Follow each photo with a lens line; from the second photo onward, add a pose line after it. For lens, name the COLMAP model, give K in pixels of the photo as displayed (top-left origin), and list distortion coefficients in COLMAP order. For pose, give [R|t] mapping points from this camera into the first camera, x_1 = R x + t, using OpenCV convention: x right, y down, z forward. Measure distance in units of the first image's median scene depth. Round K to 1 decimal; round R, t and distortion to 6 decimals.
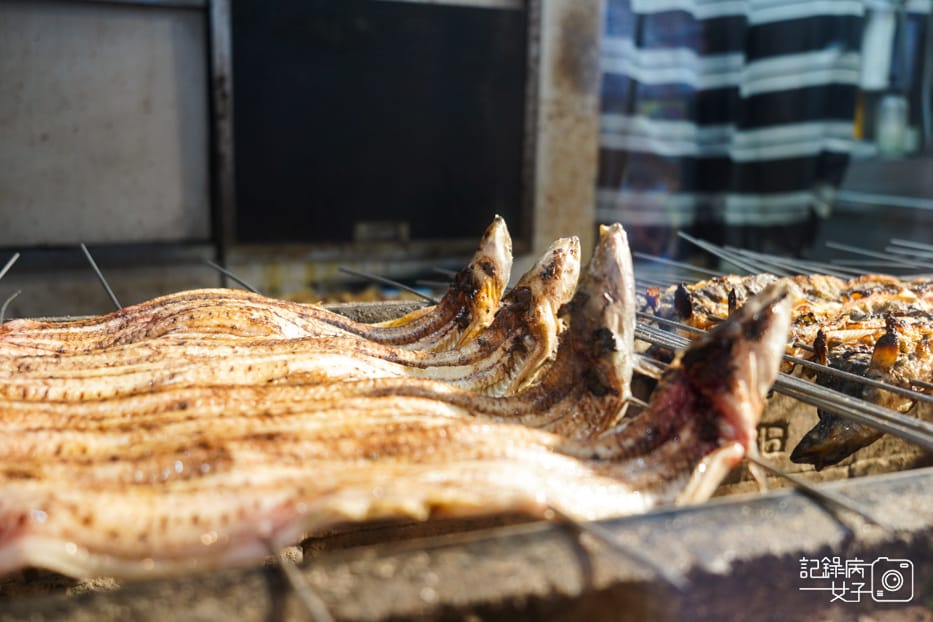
lens RADIAL K [[951.1, 0, 466.7], [0, 951.1, 311.2], [0, 0, 1]] dist [0.018638, 0.000000]
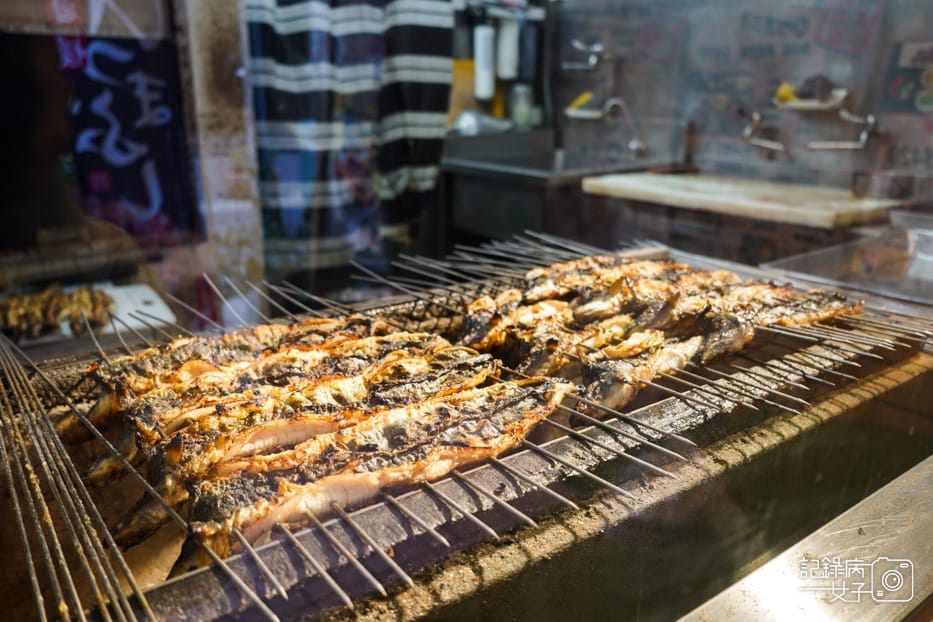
lens RADIAL K [[725.4, 0, 466.4], [0, 725.4, 311.7], [0, 0, 1]] dist [-0.013674, 0.014433]
pose [[0.963998, -0.091766, 0.249573, 0.151774], [0.062814, 0.990589, 0.121606, -0.061694], [-0.258383, -0.101552, 0.960690, -0.006497]]
